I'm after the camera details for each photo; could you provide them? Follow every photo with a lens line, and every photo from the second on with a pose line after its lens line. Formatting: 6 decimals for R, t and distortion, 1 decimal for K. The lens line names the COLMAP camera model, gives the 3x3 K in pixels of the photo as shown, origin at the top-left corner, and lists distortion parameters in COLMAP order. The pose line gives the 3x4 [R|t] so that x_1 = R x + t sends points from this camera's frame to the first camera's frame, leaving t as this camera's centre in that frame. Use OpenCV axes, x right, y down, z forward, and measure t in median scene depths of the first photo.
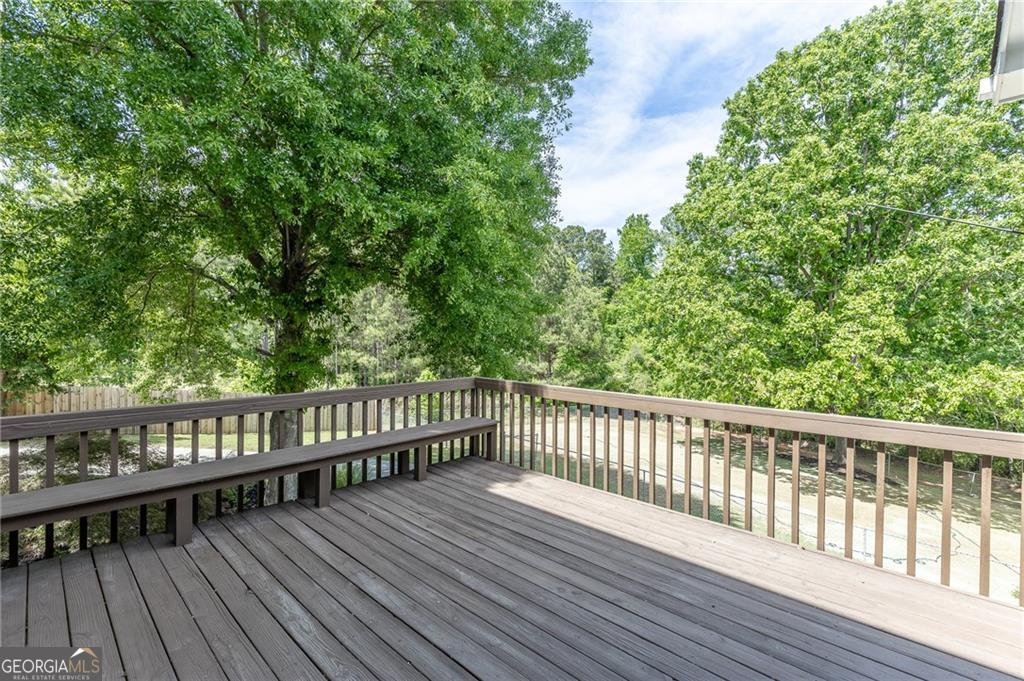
lens RADIAL K [[456.9, 0, 519.8], [0, 456.9, 341.9], [0, 0, 1]] dist [0.009650, -0.000313]
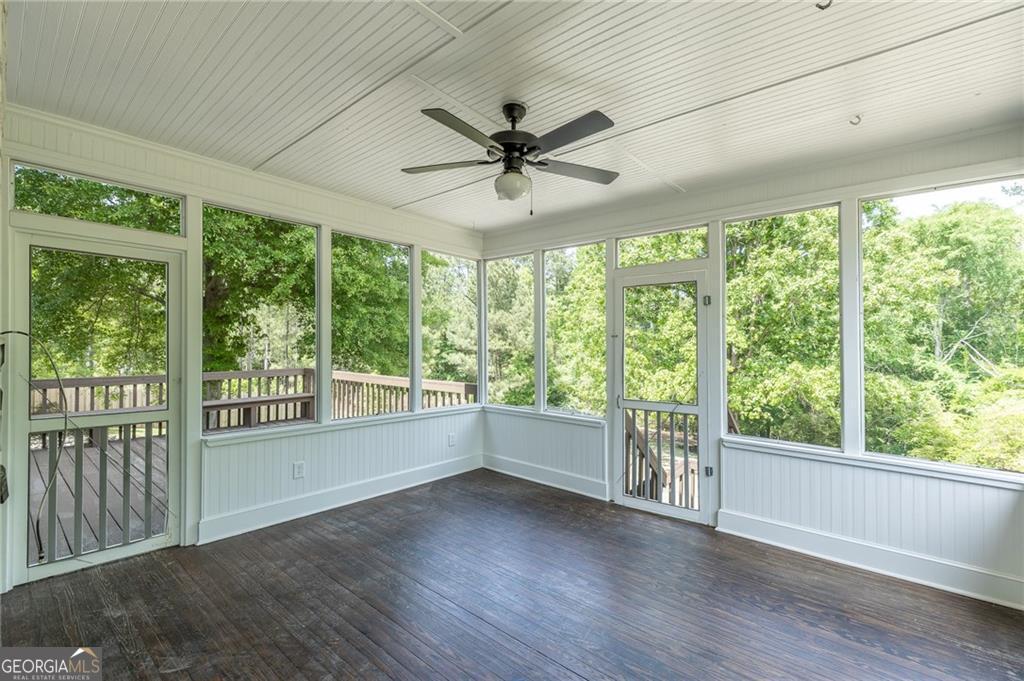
lens RADIAL K [[456.9, 0, 519.8], [0, 456.9, 341.9], [0, 0, 1]] dist [0.009650, -0.000313]
pose [[0.999285, -0.000058, 0.037819, 0.210472], [0.000562, 0.999911, -0.013330, 0.004016], [-0.037815, 0.013341, 0.999196, -0.219502]]
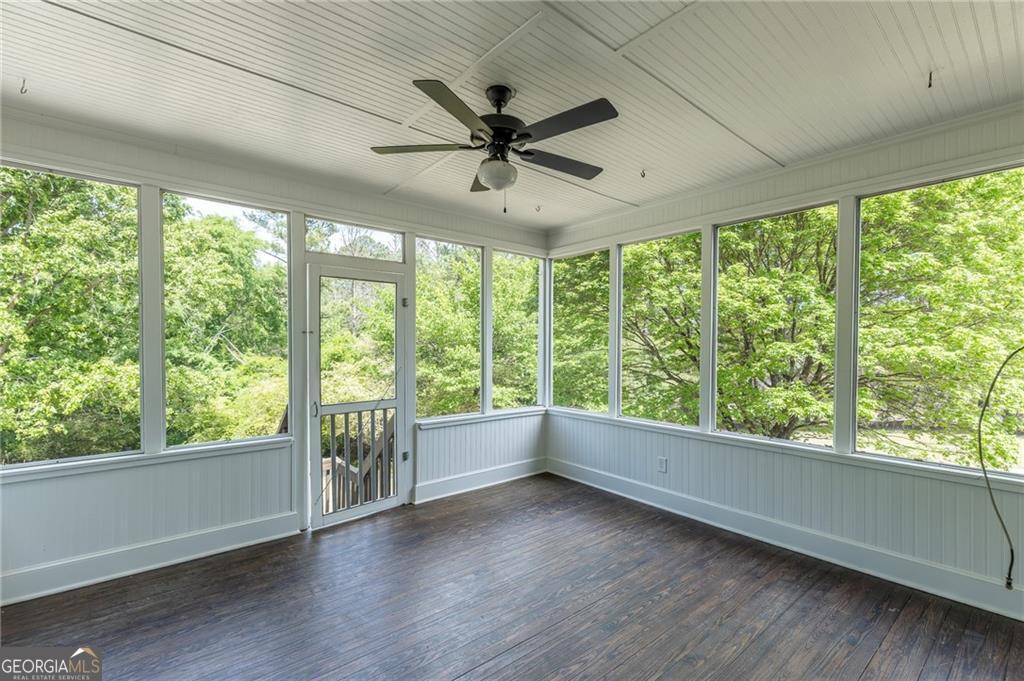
lens RADIAL K [[456.9, 0, 519.8], [0, 456.9, 341.9], [0, 0, 1]] dist [0.009650, -0.000313]
pose [[0.114184, -0.006173, 0.993440, 0.057705], [0.002351, 0.999980, 0.005943, 0.000557], [-0.993457, 0.001657, 0.114196, -0.075683]]
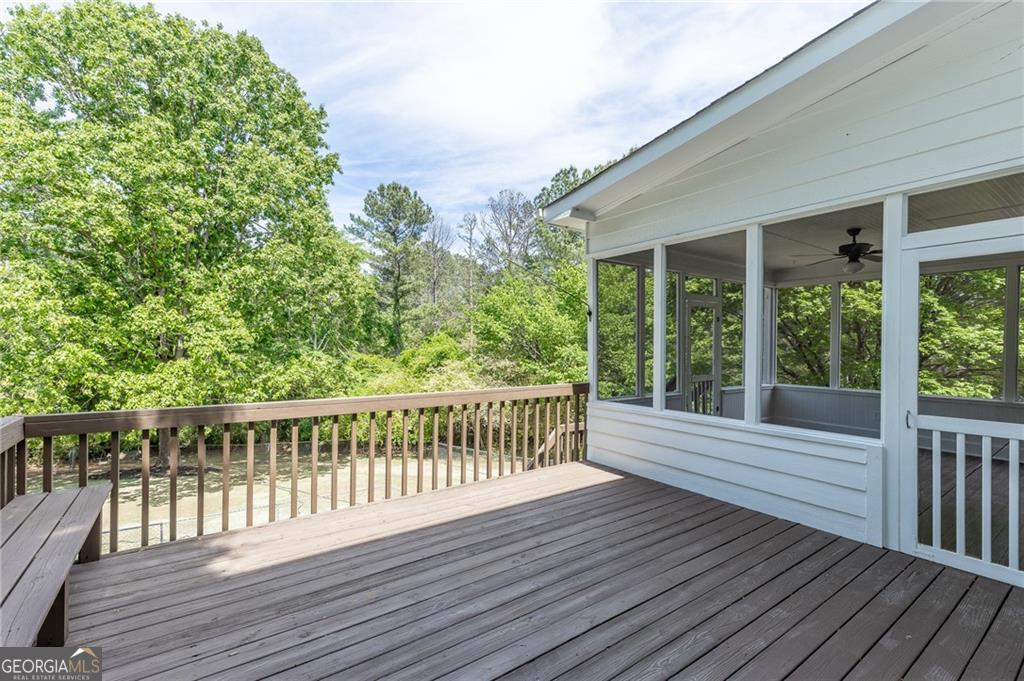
lens RADIAL K [[456.9, 0, 519.8], [0, 456.9, 341.9], [0, 0, 1]] dist [0.009650, -0.000313]
pose [[0.189387, -0.007929, 0.981871, -0.174018], [0.004103, 0.999965, 0.007284, -0.002082], [-0.981894, 0.002649, 0.189413, 0.131974]]
